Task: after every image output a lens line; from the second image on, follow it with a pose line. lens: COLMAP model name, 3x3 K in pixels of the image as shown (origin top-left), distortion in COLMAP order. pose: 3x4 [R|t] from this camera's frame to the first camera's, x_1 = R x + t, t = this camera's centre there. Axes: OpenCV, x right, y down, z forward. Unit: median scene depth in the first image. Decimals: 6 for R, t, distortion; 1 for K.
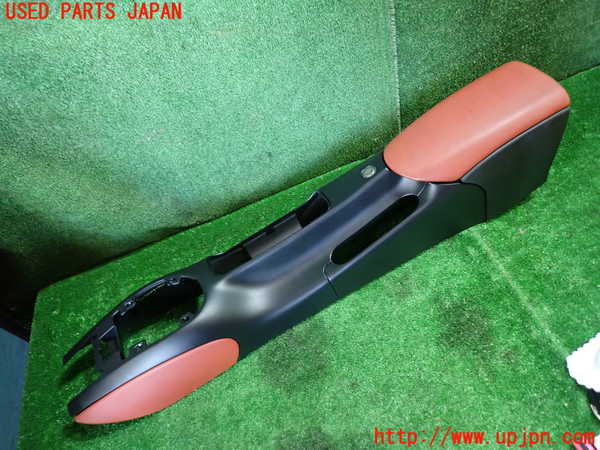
lens RADIAL K [[447.1, 0, 296.4], [0, 447.1, 227.2], [0, 0, 1]] dist [0.007142, -0.006064]
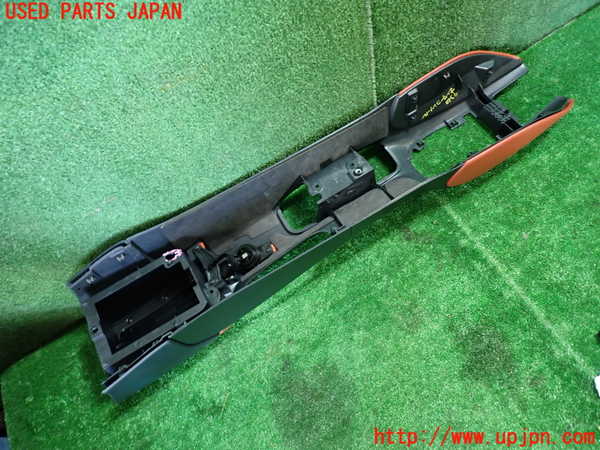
lens RADIAL K [[447.1, 0, 297.5], [0, 447.1, 228.3], [0, 0, 1]] dist [0.007142, -0.006064]
pose [[0.977626, -0.179390, 0.109847, -0.071916], [0.157346, 0.970230, 0.184110, -0.263651], [-0.139604, -0.162706, 0.976748, 0.148645]]
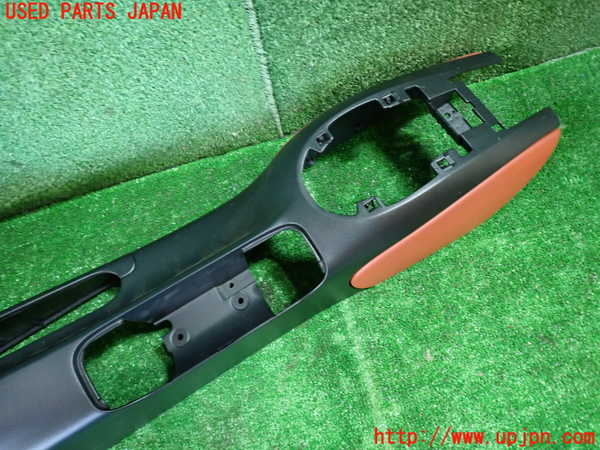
lens RADIAL K [[447.1, 0, 298.8], [0, 447.1, 228.5], [0, 0, 1]] dist [0.007142, -0.006064]
pose [[0.988697, 0.071821, 0.131604, 0.240196], [-0.110211, 0.943270, 0.313202, -0.338153], [-0.101643, -0.324166, 0.940524, 0.513119]]
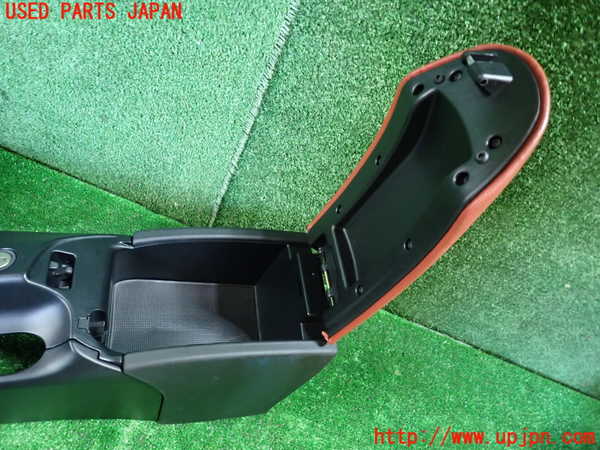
lens RADIAL K [[447.1, 0, 301.1], [0, 447.1, 225.4], [0, 0, 1]] dist [0.007142, -0.006064]
pose [[0.693254, 0.706703, 0.141313, 0.293287], [-0.704359, 0.705898, -0.074734, -0.318585], [-0.152568, -0.047725, 0.987140, 0.395593]]
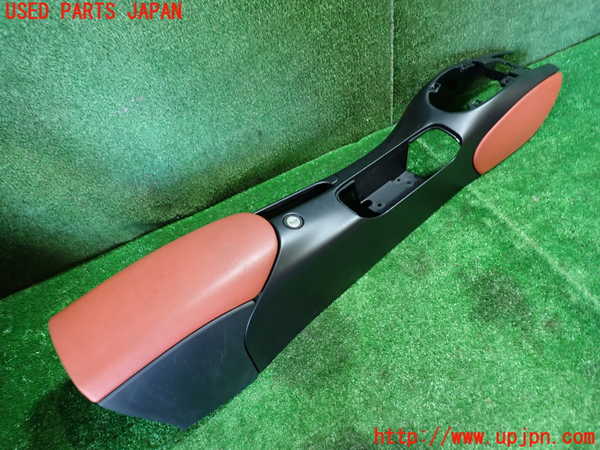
lens RADIAL K [[447.1, 0, 297.5], [0, 447.1, 226.6], [0, 0, 1]] dist [0.007142, -0.006064]
pose [[0.991261, -0.049443, 0.122302, -0.120770], [0.058571, 0.995669, -0.072205, 0.110211], [-0.118202, 0.078737, 0.989863, 0.126836]]
